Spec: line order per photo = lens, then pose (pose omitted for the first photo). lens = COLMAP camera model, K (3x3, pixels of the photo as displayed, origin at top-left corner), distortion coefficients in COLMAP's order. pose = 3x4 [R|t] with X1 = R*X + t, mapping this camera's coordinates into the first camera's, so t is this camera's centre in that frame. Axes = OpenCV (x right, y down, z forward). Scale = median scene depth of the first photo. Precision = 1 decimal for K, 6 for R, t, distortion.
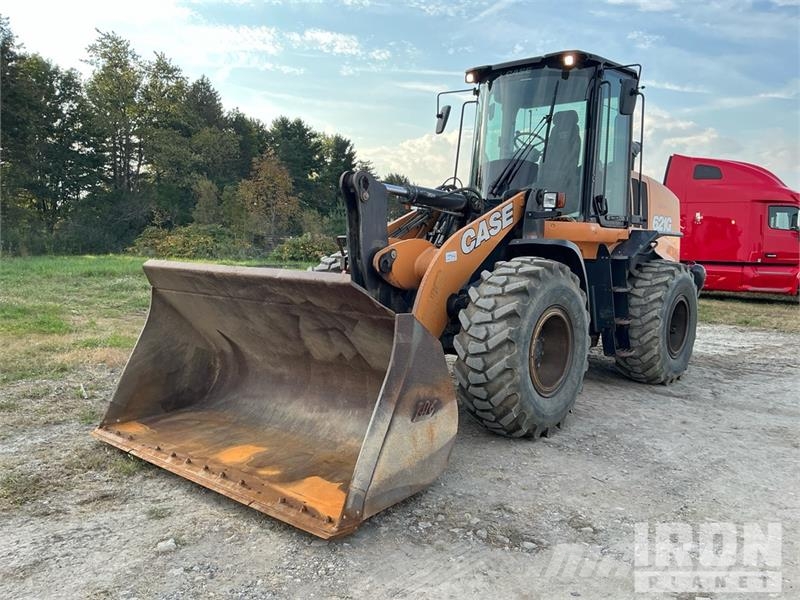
lens RADIAL K [[681.5, 0, 400.0], [0, 681.5, 300.0], [0, 0, 1]] dist [0.108241, -0.232653]
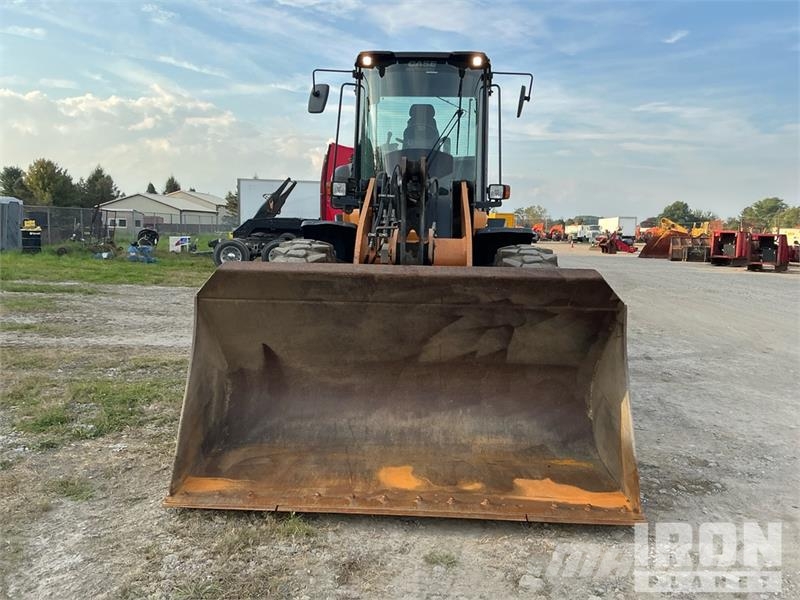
lens RADIAL K [[681.5, 0, 400.0], [0, 681.5, 300.0], [0, 0, 1]] dist [0.108241, -0.232653]
pose [[0.777123, -0.073957, 0.624988, -0.652315], [0.053287, 0.997238, 0.051748, -0.041748], [-0.627089, -0.006911, 0.778917, 0.270615]]
